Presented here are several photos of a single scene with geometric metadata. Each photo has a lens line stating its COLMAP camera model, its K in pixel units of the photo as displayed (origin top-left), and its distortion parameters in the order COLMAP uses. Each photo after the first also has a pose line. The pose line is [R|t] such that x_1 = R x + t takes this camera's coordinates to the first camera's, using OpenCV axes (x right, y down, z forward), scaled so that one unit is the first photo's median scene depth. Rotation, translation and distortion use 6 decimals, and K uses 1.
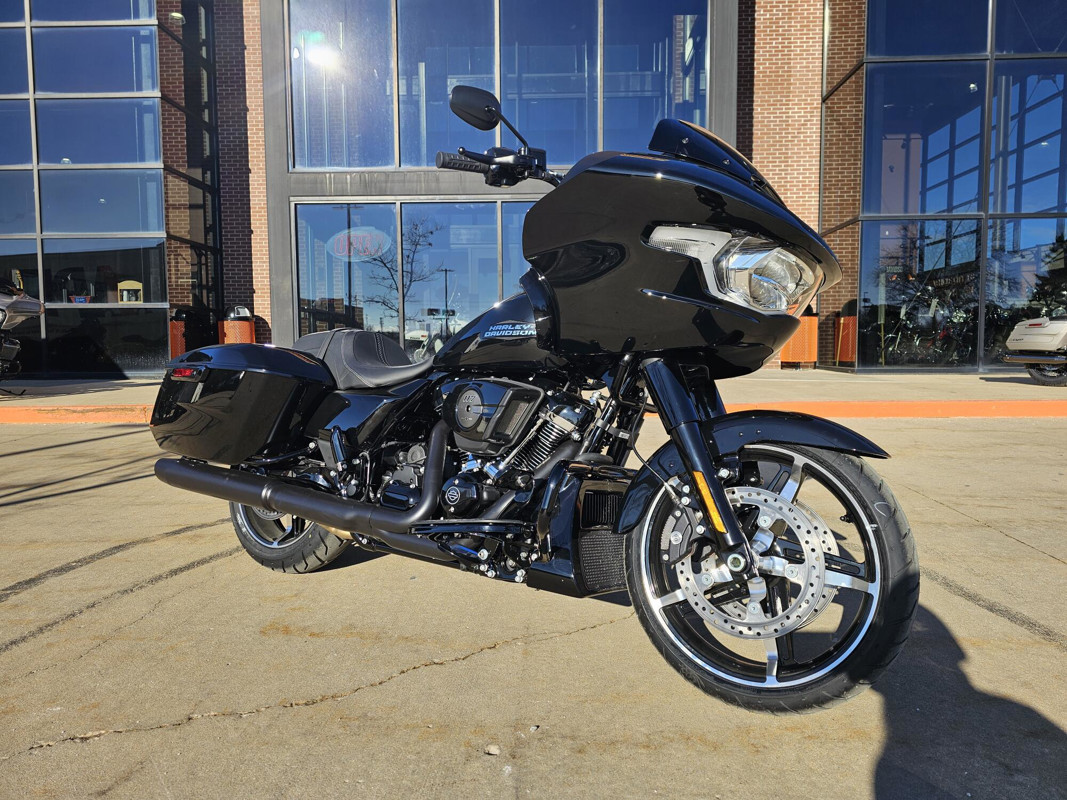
lens RADIAL K [[699.1, 0, 533.5], [0, 699.1, 400.0], [0, 0, 1]] dist [0.044829, -0.022899]
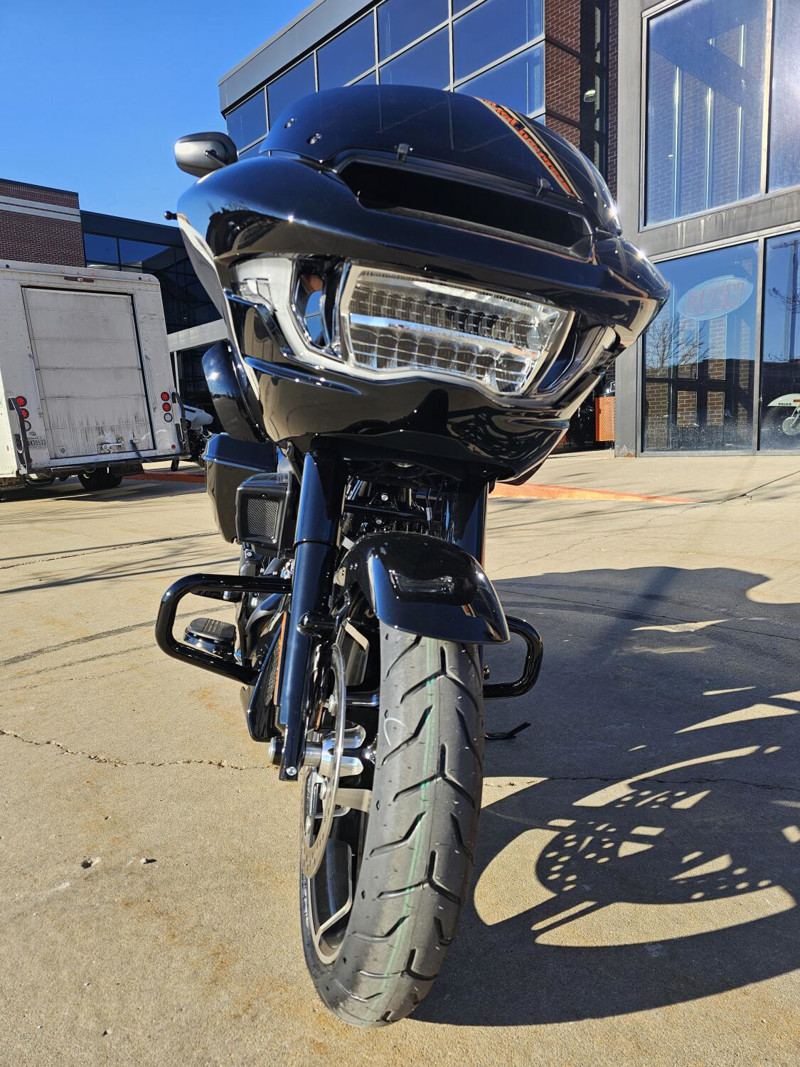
lens RADIAL K [[699.1, 0, 400.0], [0, 699.1, 533.5], [0, 0, 1]] dist [0.044829, -0.022899]
pose [[0.697970, 0.080082, -0.711635, 0.133011], [-0.016595, 0.995270, 0.095724, -0.008700], [0.715934, -0.055003, 0.695998, 0.095485]]
